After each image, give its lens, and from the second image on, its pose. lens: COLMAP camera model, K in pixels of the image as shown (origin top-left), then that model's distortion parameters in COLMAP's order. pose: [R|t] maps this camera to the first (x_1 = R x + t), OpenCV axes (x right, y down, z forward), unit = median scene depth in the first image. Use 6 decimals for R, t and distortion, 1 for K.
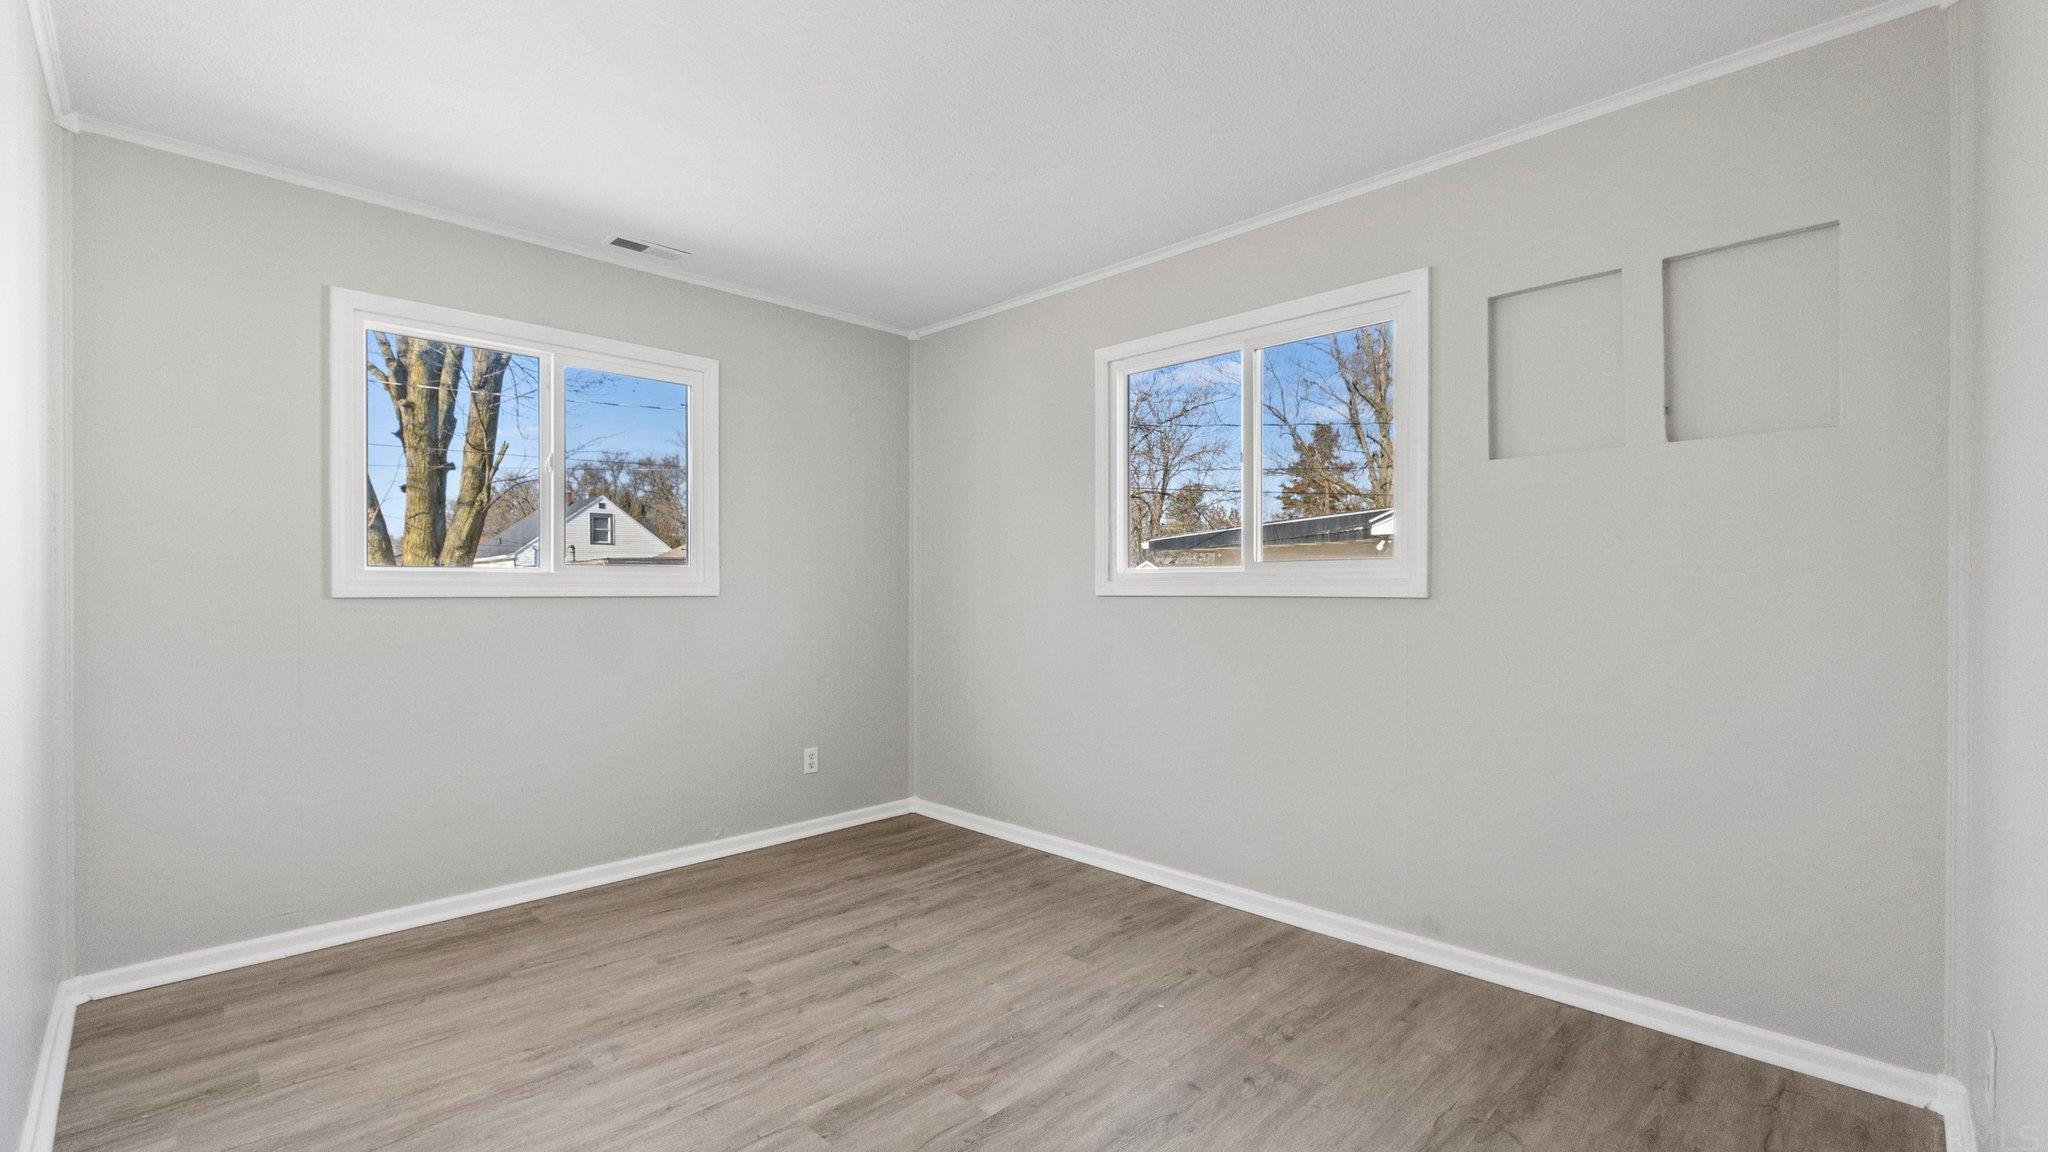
lens RADIAL K [[863.0, 0, 1014.8], [0, 863.0, 574.8], [0, 0, 1]] dist [-0.011789, -0.000164]
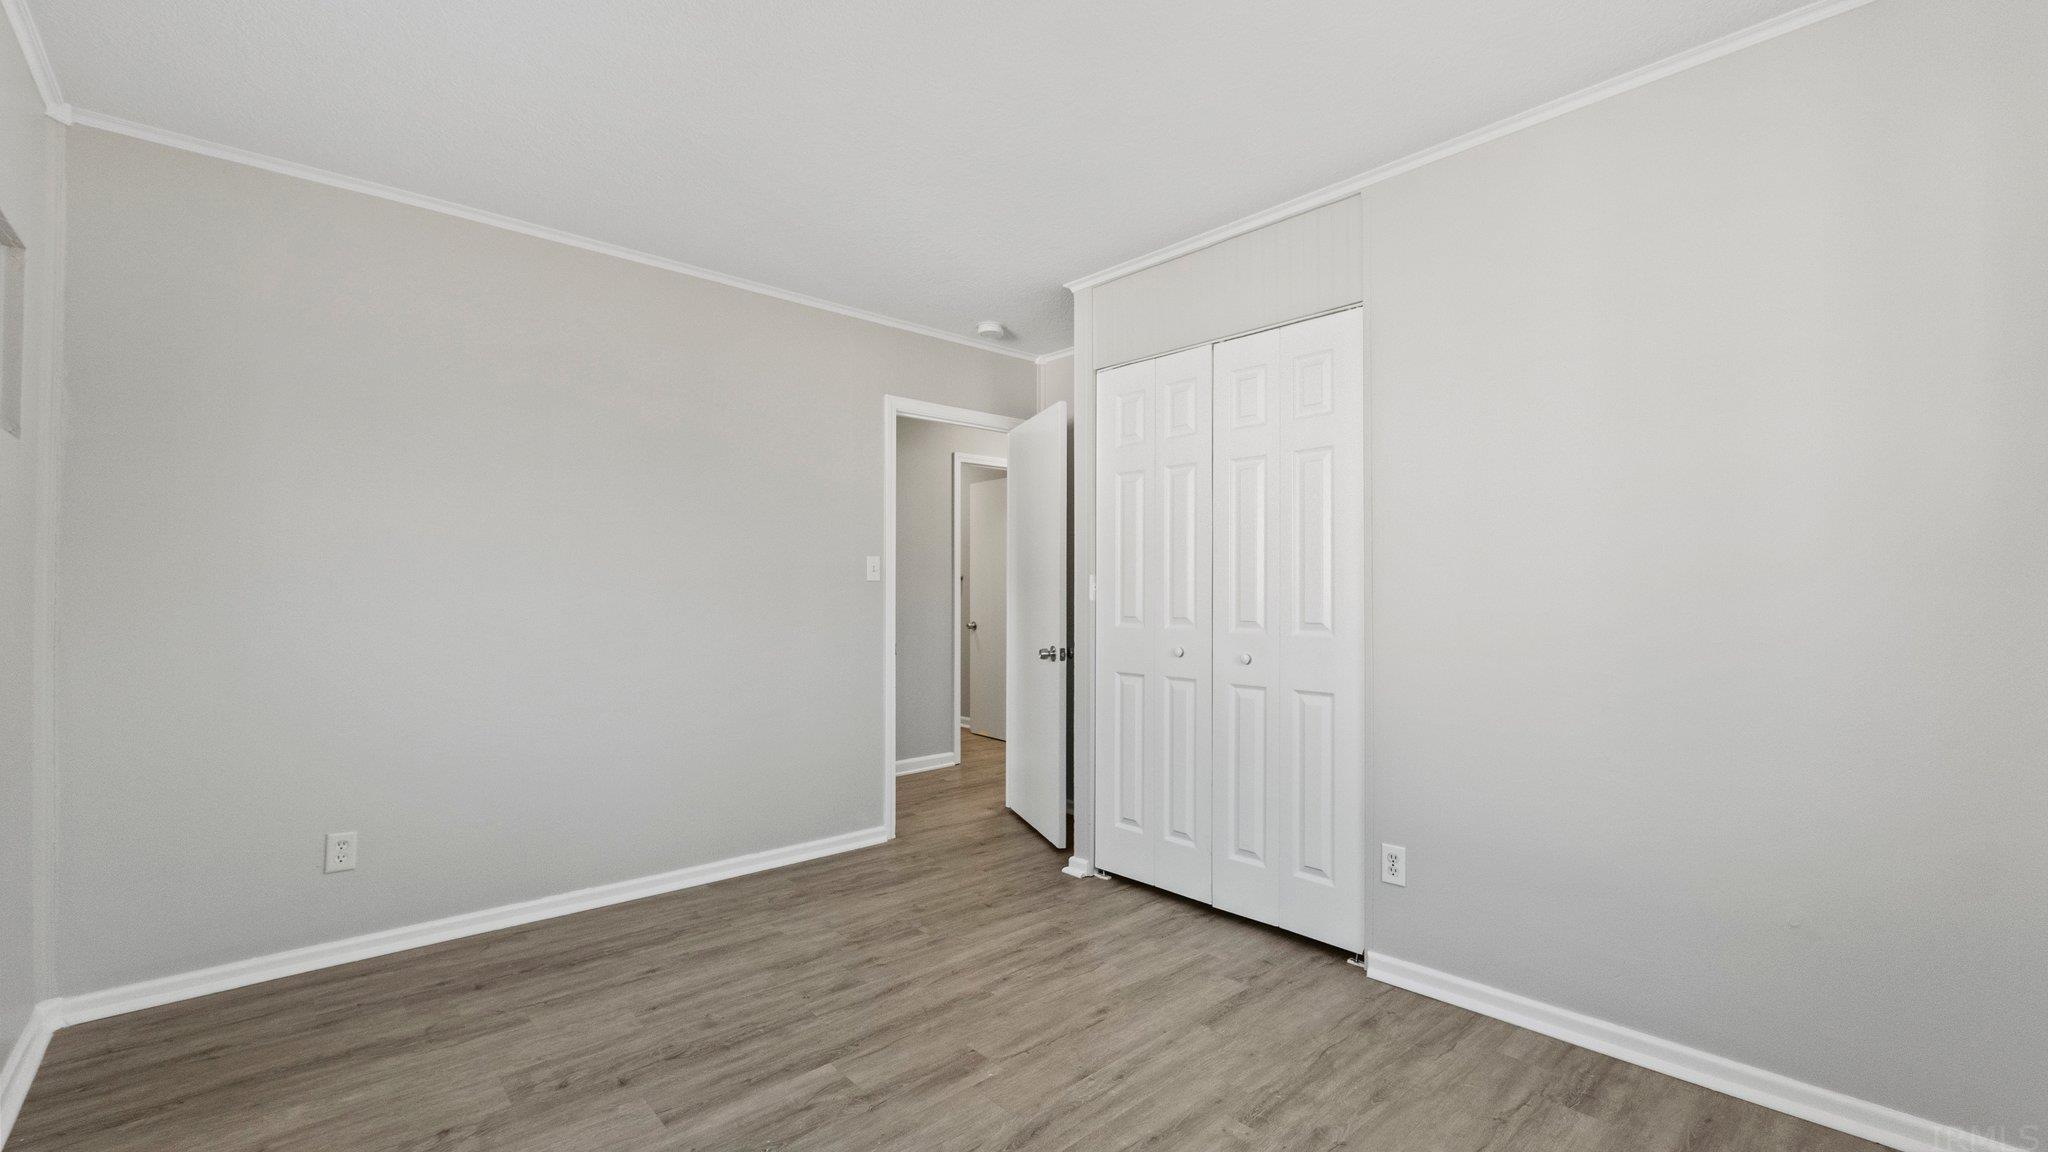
lens RADIAL K [[863.0, 0, 1018.1], [0, 863.0, 563.7], [0, 0, 1]] dist [-0.011789, -0.000164]
pose [[-0.999199, -0.000739, 0.040018, -0.299498], [-0.002430, 0.999106, -0.042211, 0.018909], [-0.039951, -0.042274, -0.998307, 2.002989]]
